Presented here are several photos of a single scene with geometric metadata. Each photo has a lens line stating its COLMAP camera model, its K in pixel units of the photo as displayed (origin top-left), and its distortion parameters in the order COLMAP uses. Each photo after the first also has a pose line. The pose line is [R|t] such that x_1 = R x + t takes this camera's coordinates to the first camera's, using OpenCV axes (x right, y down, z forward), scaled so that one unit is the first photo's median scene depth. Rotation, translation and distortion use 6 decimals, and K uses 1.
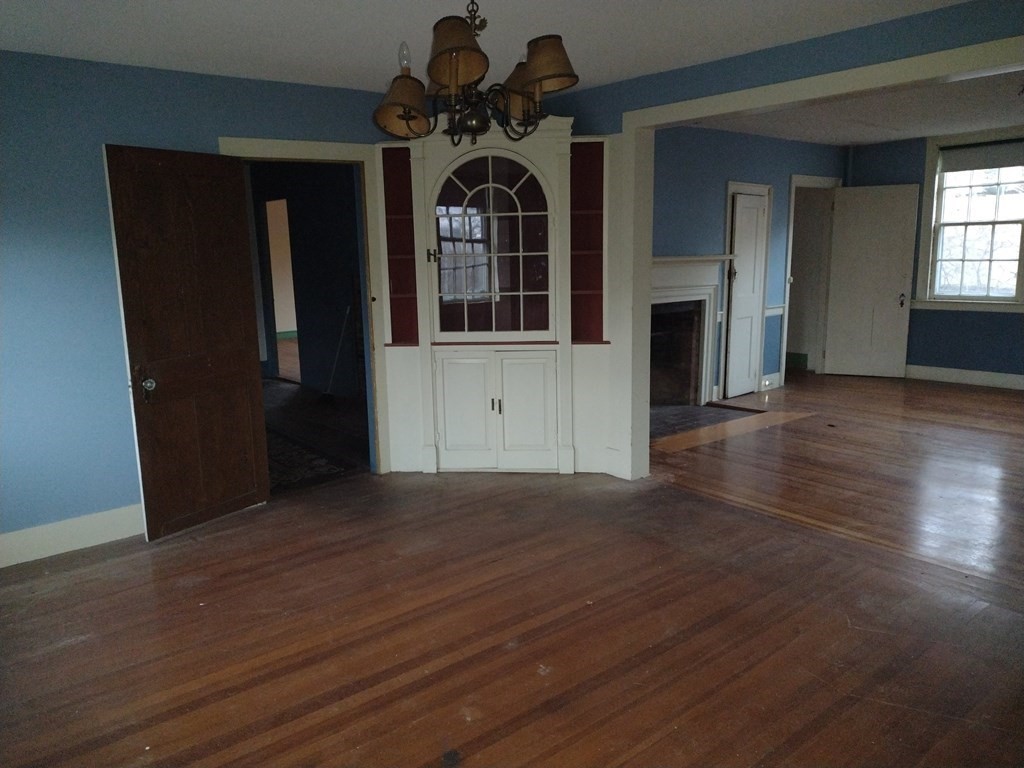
lens RADIAL K [[767.4, 0, 512.6], [0, 767.4, 381.6], [0, 0, 1]] dist [0.003132, 0.000324]
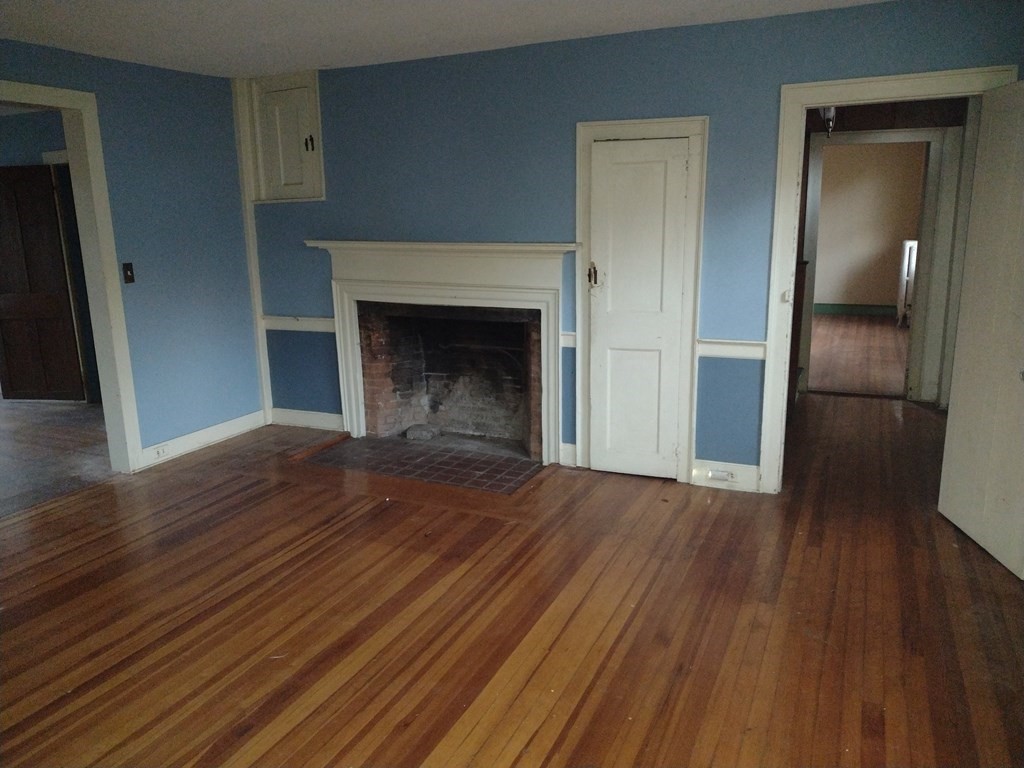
lens RADIAL K [[767.4, 0, 512.1], [0, 767.4, 388.2], [0, 0, 1]] dist [0.003132, 0.000324]
pose [[0.422036, 0.207601, -0.882489, 0.811358], [-0.151517, 0.975888, 0.157112, -0.136051], [0.893828, 0.067406, 0.443315, 0.665964]]
